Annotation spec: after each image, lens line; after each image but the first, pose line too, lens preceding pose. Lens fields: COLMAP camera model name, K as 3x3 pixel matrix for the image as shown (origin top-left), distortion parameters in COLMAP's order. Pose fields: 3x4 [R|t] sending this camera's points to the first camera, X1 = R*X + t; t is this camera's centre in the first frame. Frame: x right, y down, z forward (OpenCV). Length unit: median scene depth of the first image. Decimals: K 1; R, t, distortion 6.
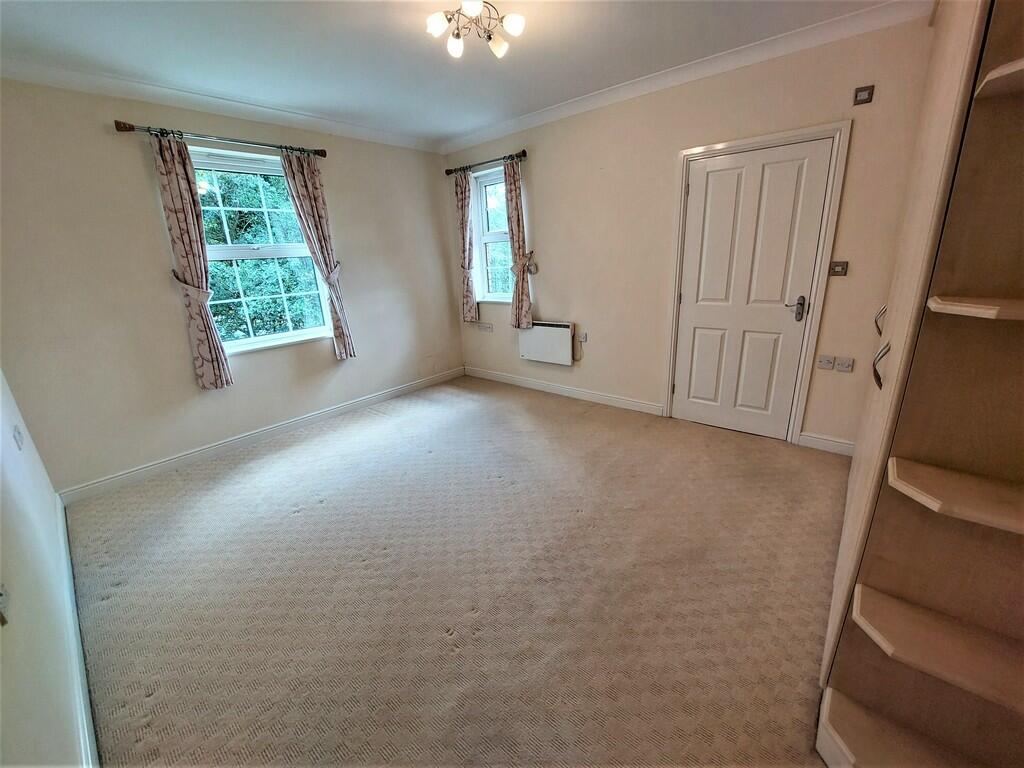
lens RADIAL K [[409.9, 0, 515.8], [0, 409.9, 380.3], [0, 0, 1]] dist [-0.004679, -0.000124]
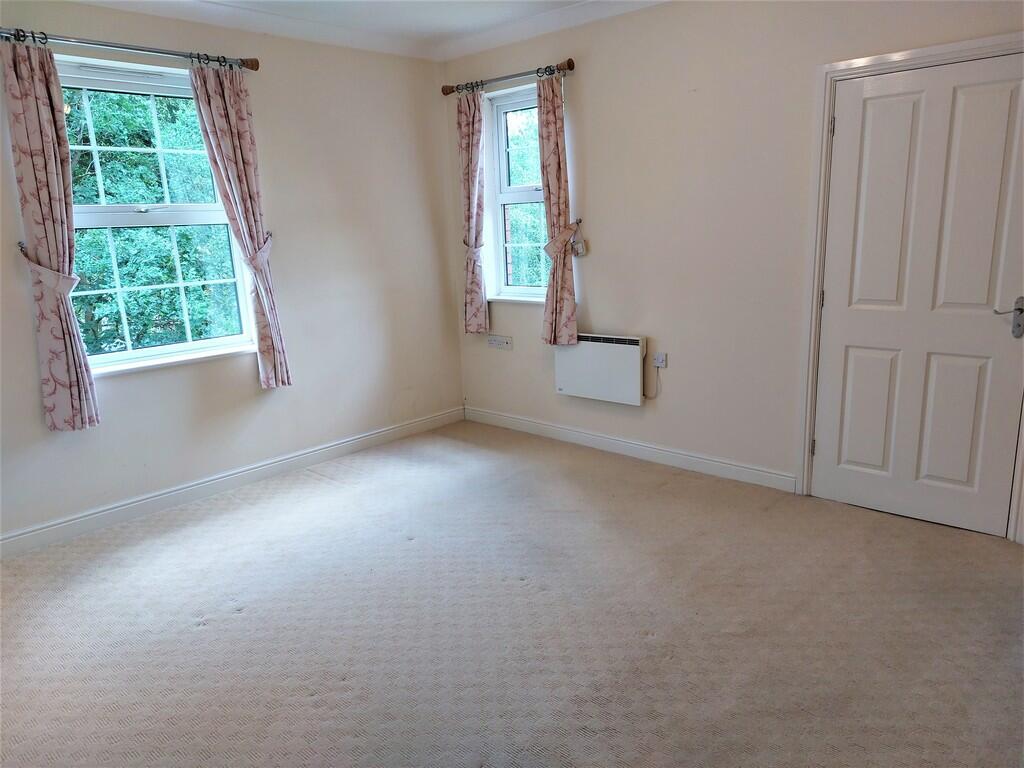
lens RADIAL K [[745.3, 0, 513.1], [0, 745.3, 390.2], [0, 0, 1]] dist [0.057653, -0.007782]
pose [[0.998777, 0.019498, -0.045432, -0.005610], [-0.022448, 0.997611, -0.065333, 0.020491], [0.044050, 0.066273, 0.996829, -0.136665]]
